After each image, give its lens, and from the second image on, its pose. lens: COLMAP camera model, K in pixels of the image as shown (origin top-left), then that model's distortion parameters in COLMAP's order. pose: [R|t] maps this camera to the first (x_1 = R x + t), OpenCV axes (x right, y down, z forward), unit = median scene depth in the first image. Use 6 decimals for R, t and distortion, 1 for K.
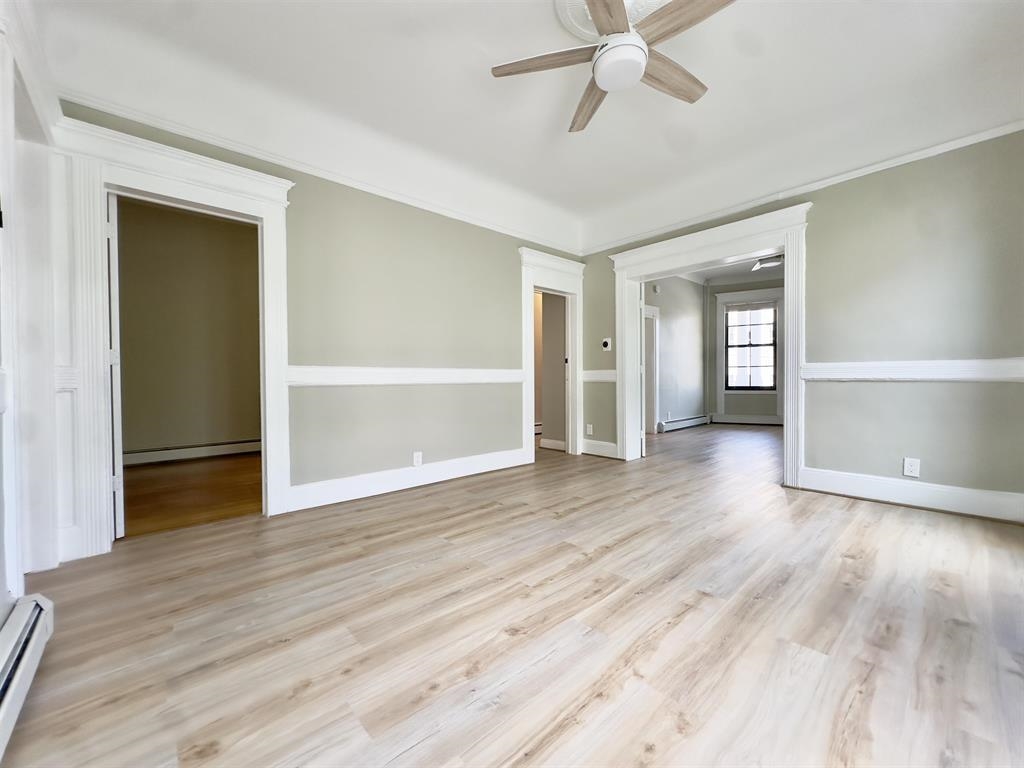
lens RADIAL K [[409.9, 0, 512.0], [0, 409.9, 384.0], [0, 0, 1]] dist [-0.000877, -0.000097]
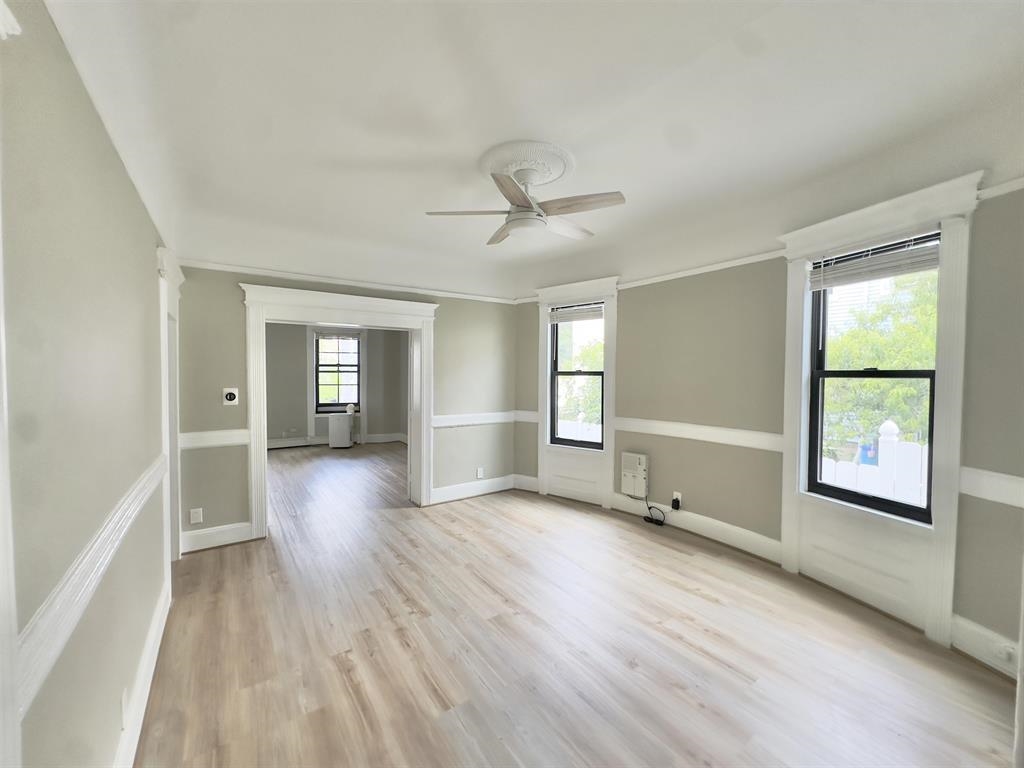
lens RADIAL K [[408.9, 0, 512.0], [0, 408.9, 384.0], [0, 0, 1]] dist [-0.001458, -0.000214]
pose [[0.121065, -0.019345, 0.992456, -0.749170], [0.008587, 0.999793, 0.018440, -0.212053], [-0.992607, 0.006290, 0.121207, 0.638897]]
